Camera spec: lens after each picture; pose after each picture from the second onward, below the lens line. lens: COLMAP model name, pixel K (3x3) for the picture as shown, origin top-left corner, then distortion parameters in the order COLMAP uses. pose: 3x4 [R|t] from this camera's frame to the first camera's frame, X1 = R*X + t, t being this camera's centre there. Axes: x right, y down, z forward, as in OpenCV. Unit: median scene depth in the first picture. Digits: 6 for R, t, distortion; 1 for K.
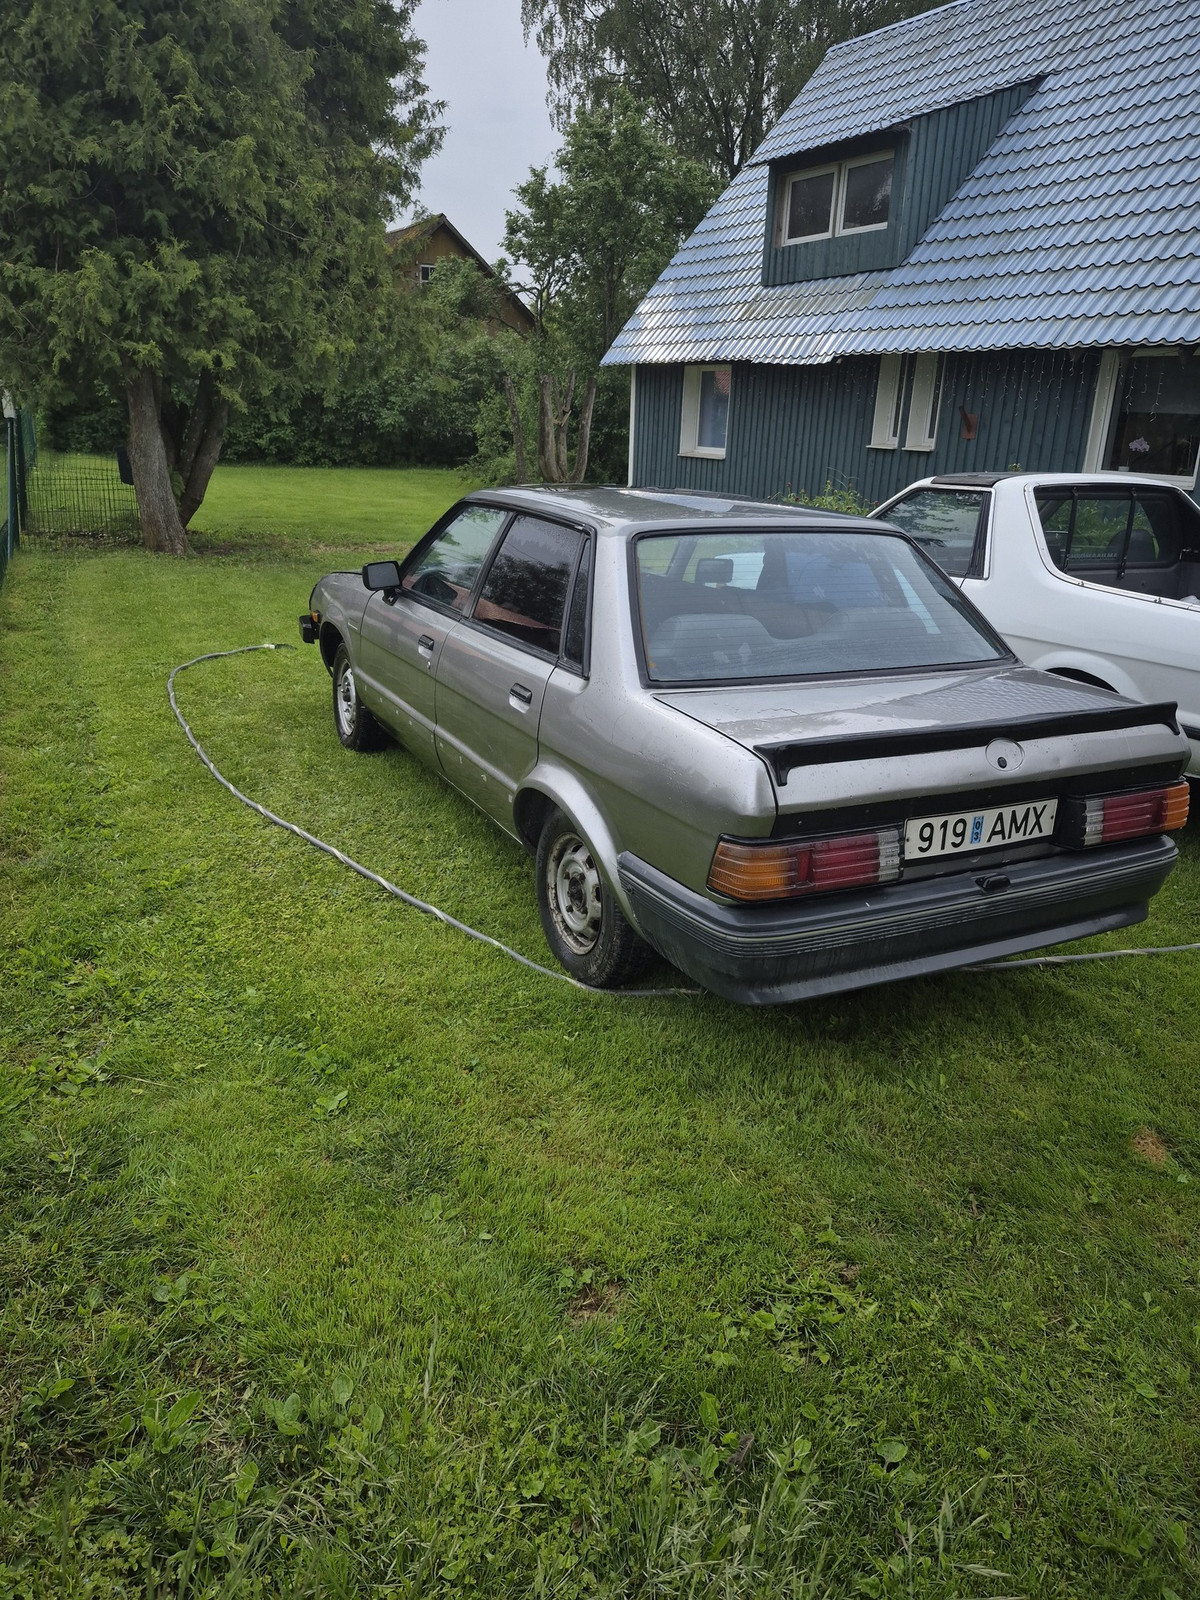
lens RADIAL K [[1143.1, 0, 592.4], [0, 1143.1, 804.1], [0, 0, 1]] dist [0.069703, -0.048576]
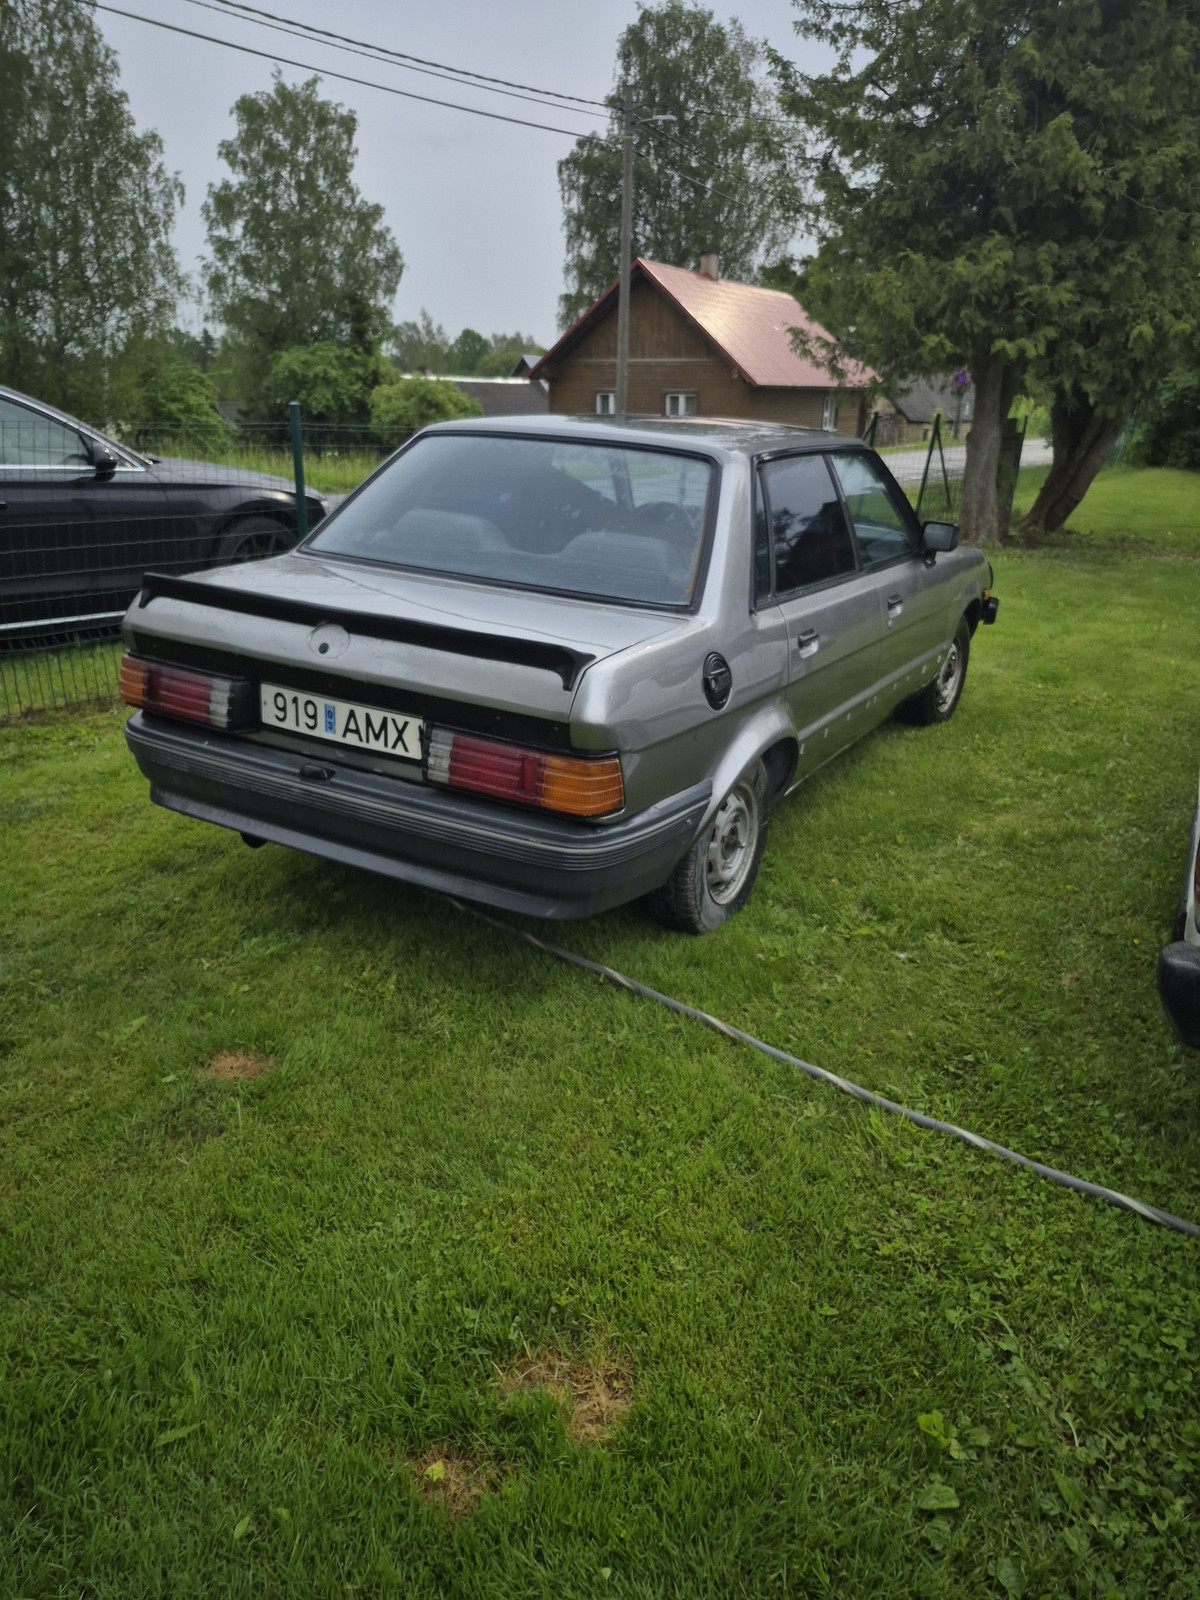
lens RADIAL K [[1123.7, 0, 600.0], [0, 1123.7, 800.0], [0, 0, 1]] dist [0.103133, -0.097879]
pose [[0.544061, 0.270091, -0.794386, 0.414090], [-0.290318, 0.948890, 0.123788, -0.032635], [0.787219, 0.163276, 0.594666, 0.207992]]
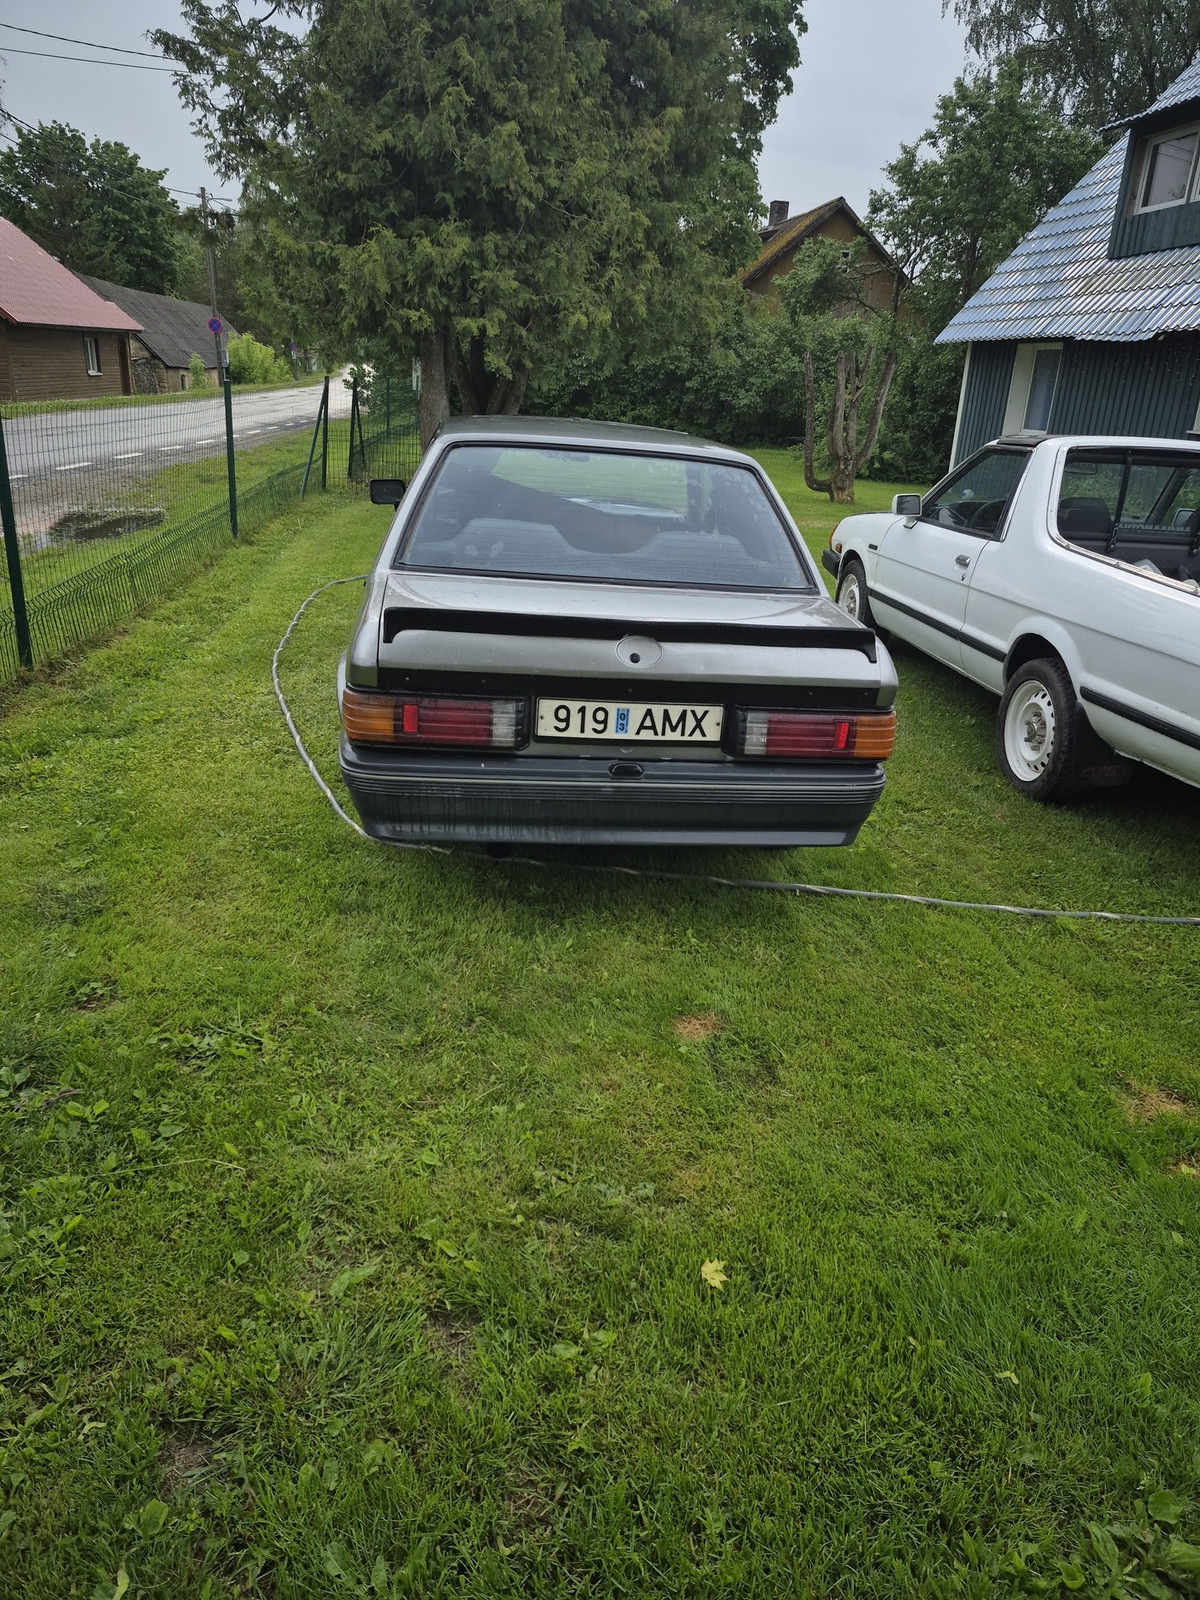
lens RADIAL K [[1123.7, 0, 600.0], [0, 1123.7, 800.0], [0, 0, 1]] dist [0.103133, -0.097879]
pose [[0.937378, 0.142365, -0.317891, 0.221676], [-0.139840, 0.989693, 0.030874, 0.022246], [0.319010, 0.015513, 0.947624, -0.004004]]
